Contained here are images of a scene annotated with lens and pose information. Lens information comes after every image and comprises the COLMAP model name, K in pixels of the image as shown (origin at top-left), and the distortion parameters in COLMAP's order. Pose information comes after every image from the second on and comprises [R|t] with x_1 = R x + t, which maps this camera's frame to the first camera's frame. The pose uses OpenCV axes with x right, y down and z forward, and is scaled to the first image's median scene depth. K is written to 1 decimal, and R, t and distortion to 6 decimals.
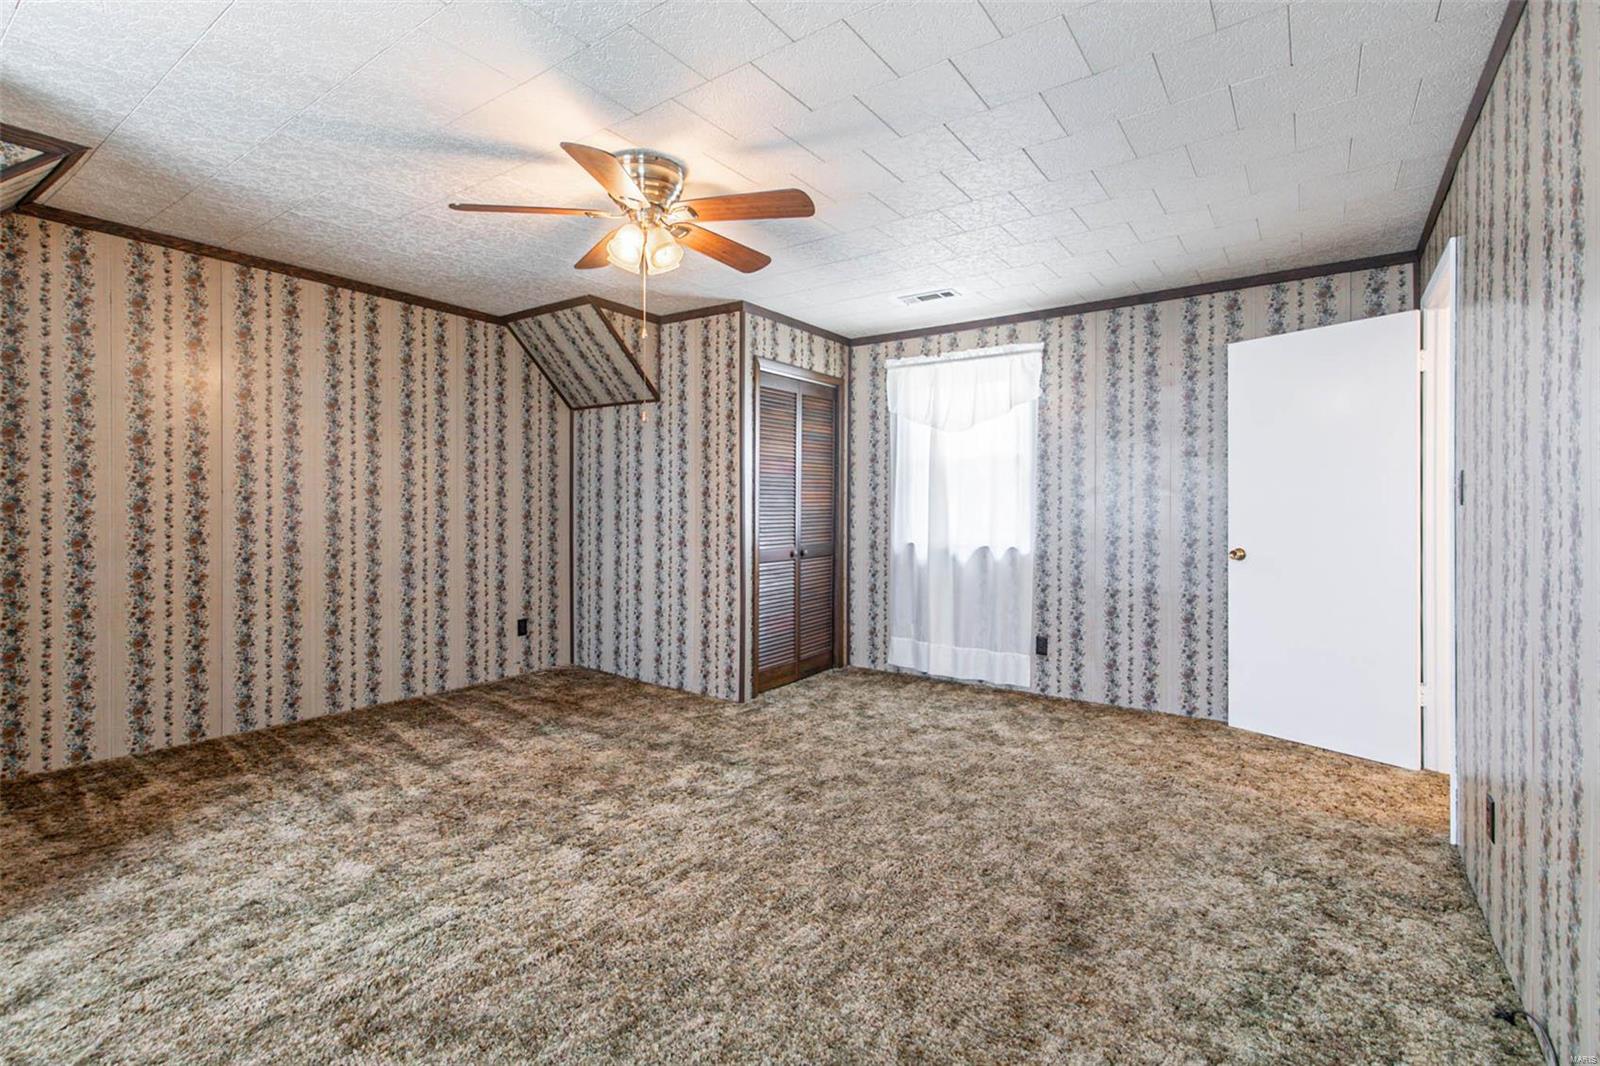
lens RADIAL K [[730.1, 0, 793.8], [0, 730.1, 507.4], [0, 0, 1]] dist [0.008384, -0.001337]
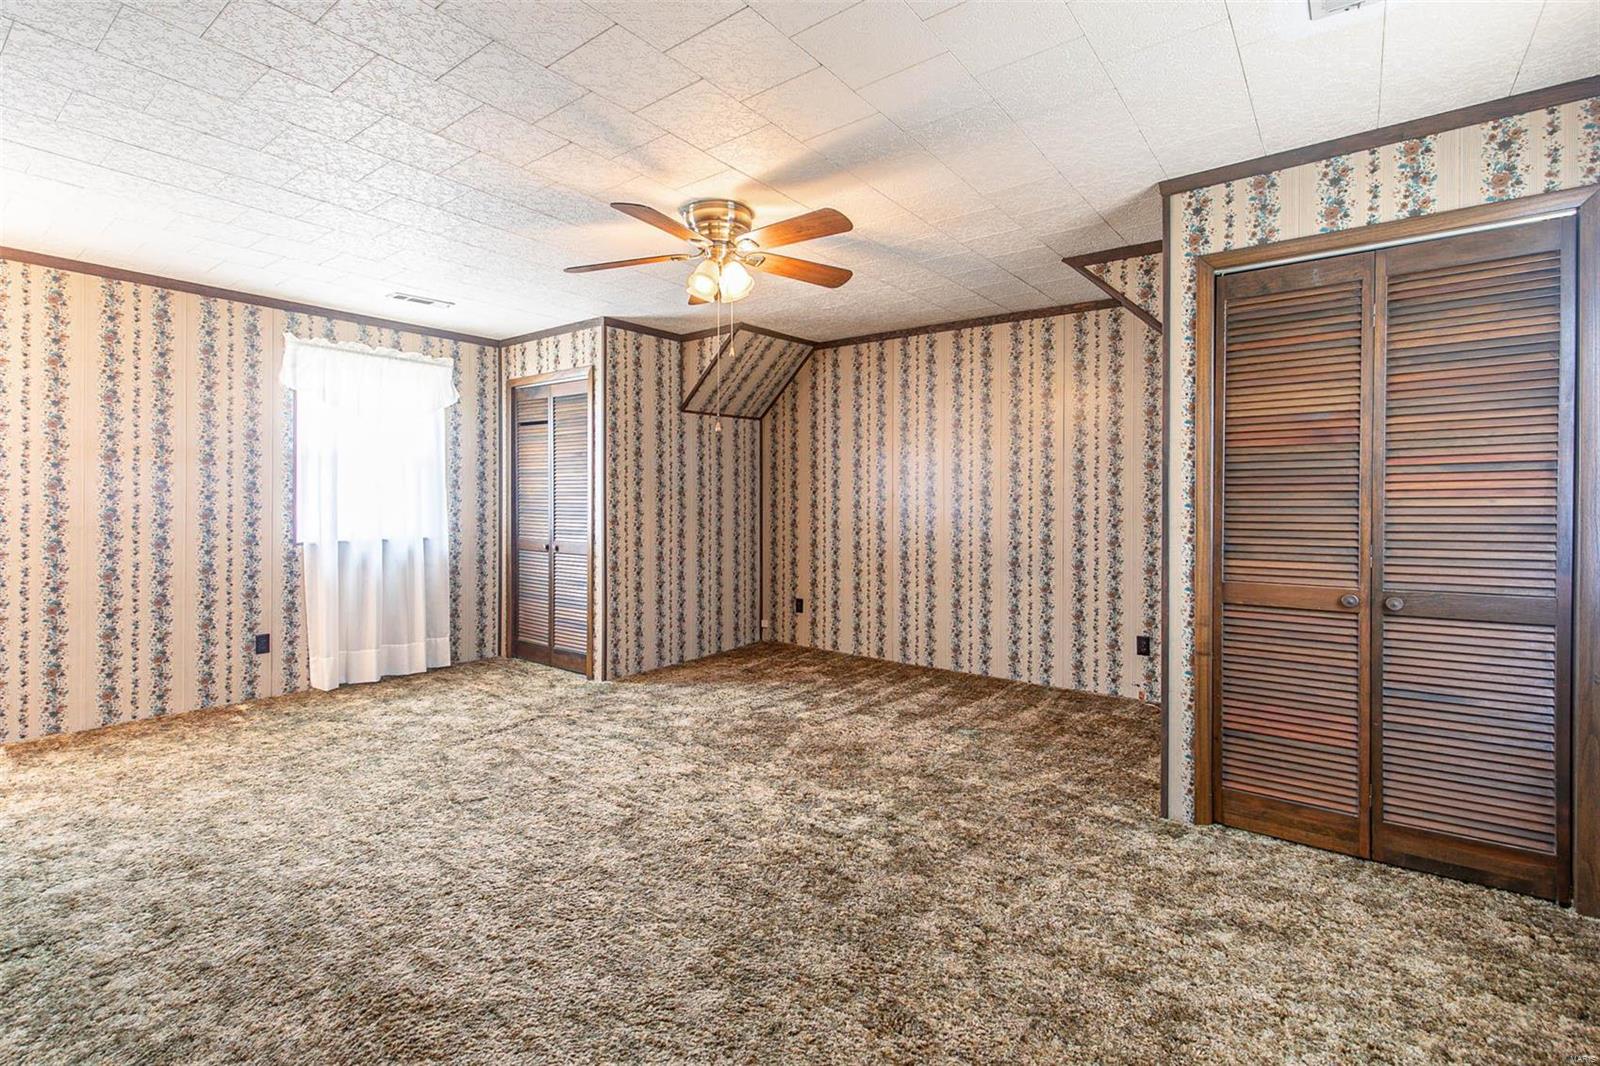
lens RADIAL K [[730.1, 0, 816.0], [0, 730.1, 508.0], [0, 0, 1]] dist [0.008384, -0.001337]
pose [[-0.015516, 0.005706, -0.999863, 0.699547], [-0.003450, 0.999977, 0.005760, -0.004292], [0.999874, 0.003539, -0.015496, 0.871496]]
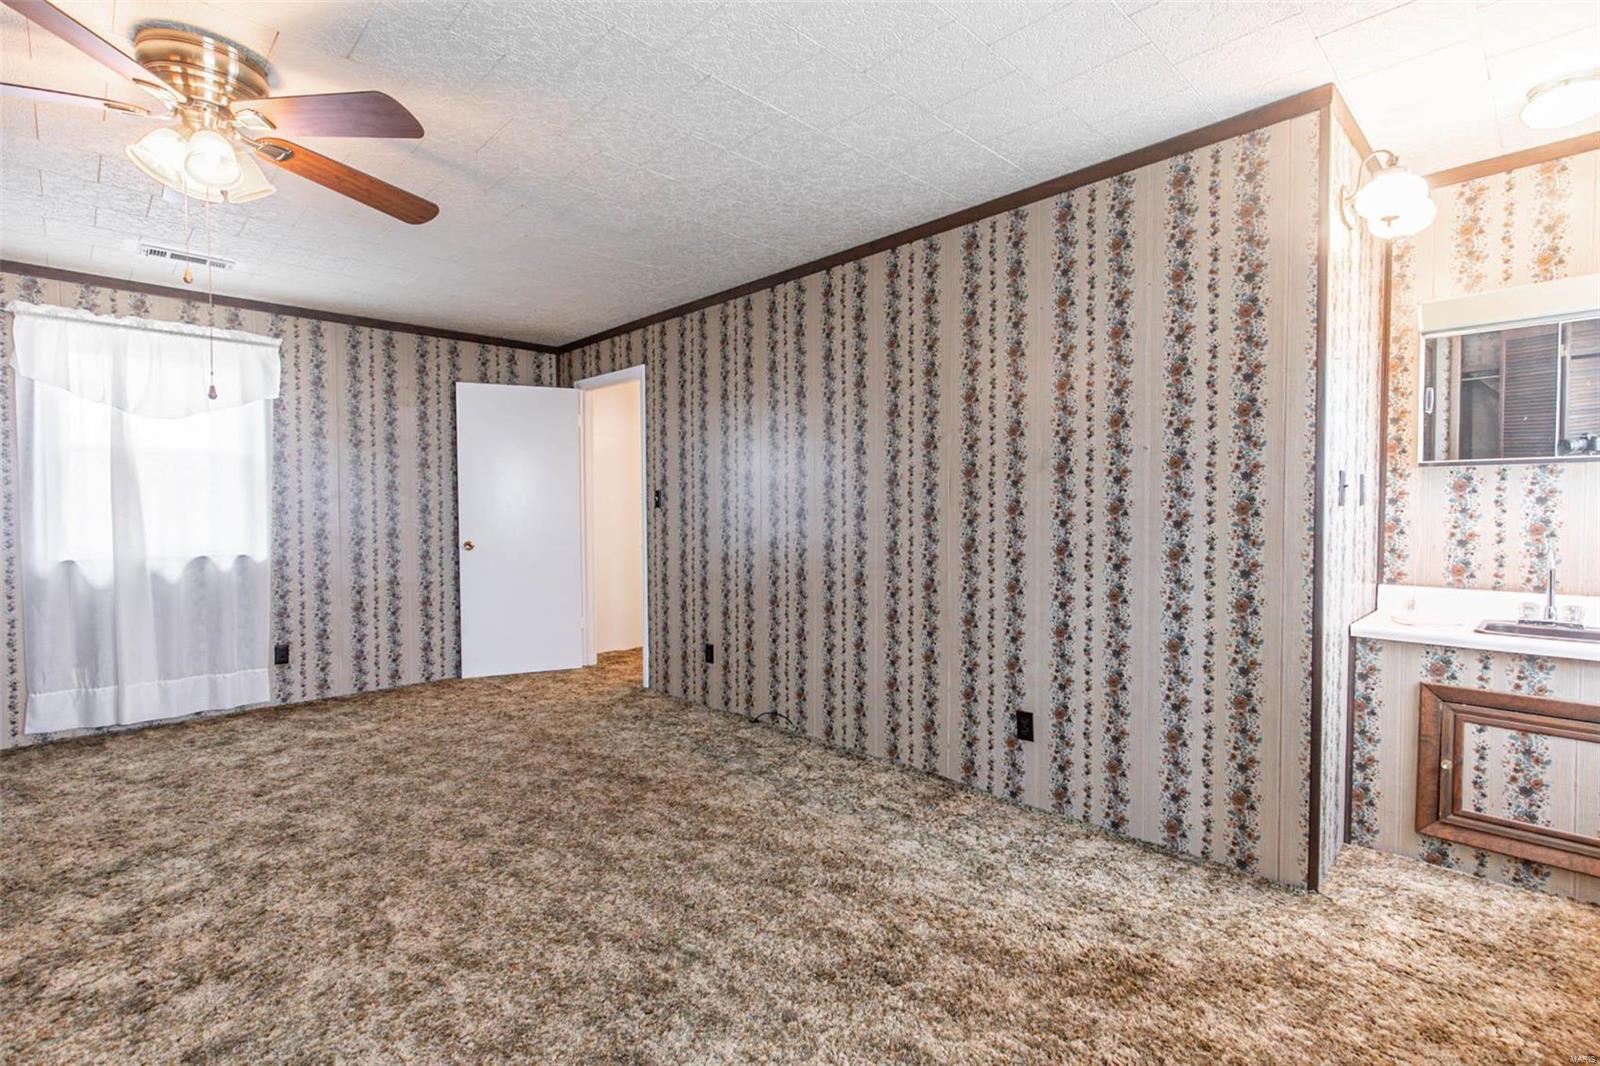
lens RADIAL K [[730.1, 0, 794.1], [0, 730.1, 527.2], [0, 0, 1]] dist [0.008384, -0.001337]
pose [[0.183904, -0.027408, 0.982562, -0.621125], [0.005936, 0.999624, 0.026773, -0.000600], [-0.982926, 0.000909, 0.183997, 0.205175]]
